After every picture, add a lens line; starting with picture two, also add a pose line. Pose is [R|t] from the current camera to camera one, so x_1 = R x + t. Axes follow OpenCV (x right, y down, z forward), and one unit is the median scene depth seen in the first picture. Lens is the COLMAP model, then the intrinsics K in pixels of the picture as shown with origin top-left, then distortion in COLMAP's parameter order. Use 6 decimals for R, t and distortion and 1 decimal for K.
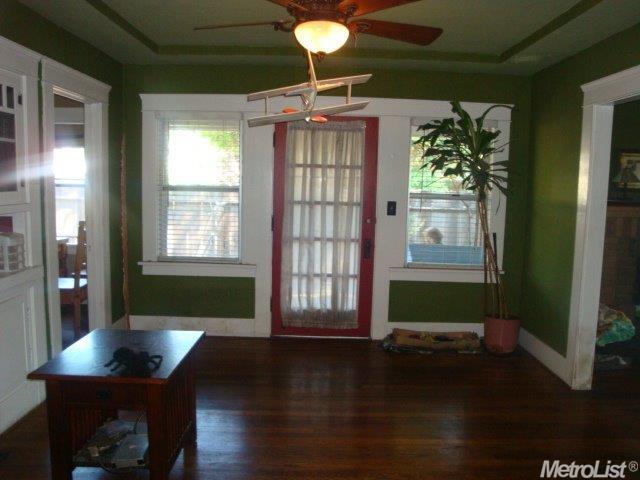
lens RADIAL K [[534.4, 0, 320.0], [0, 534.4, 240.0], [0, 0, 1]] dist [-0.171793, 0.162020]
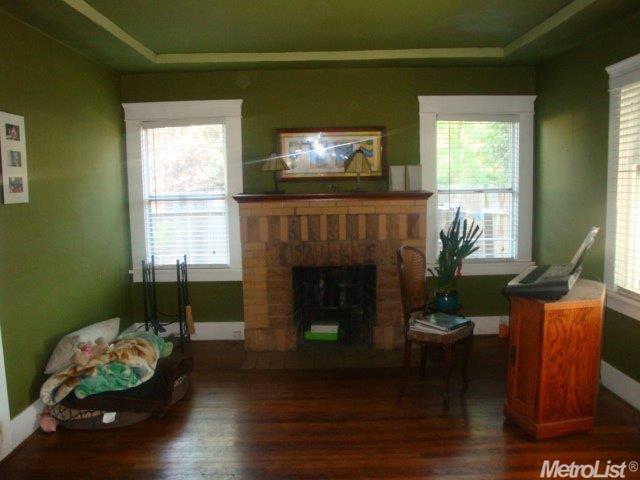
lens RADIAL K [[534.4, 0, 320.0], [0, 534.4, 240.0], [0, 0, 1]] dist [-0.171793, 0.162020]
pose [[0.995686, -0.038053, -0.084623, 0.105853], [0.037892, 0.999276, -0.003508, -0.000410], [0.084695, 0.000286, 0.996407, 0.032353]]
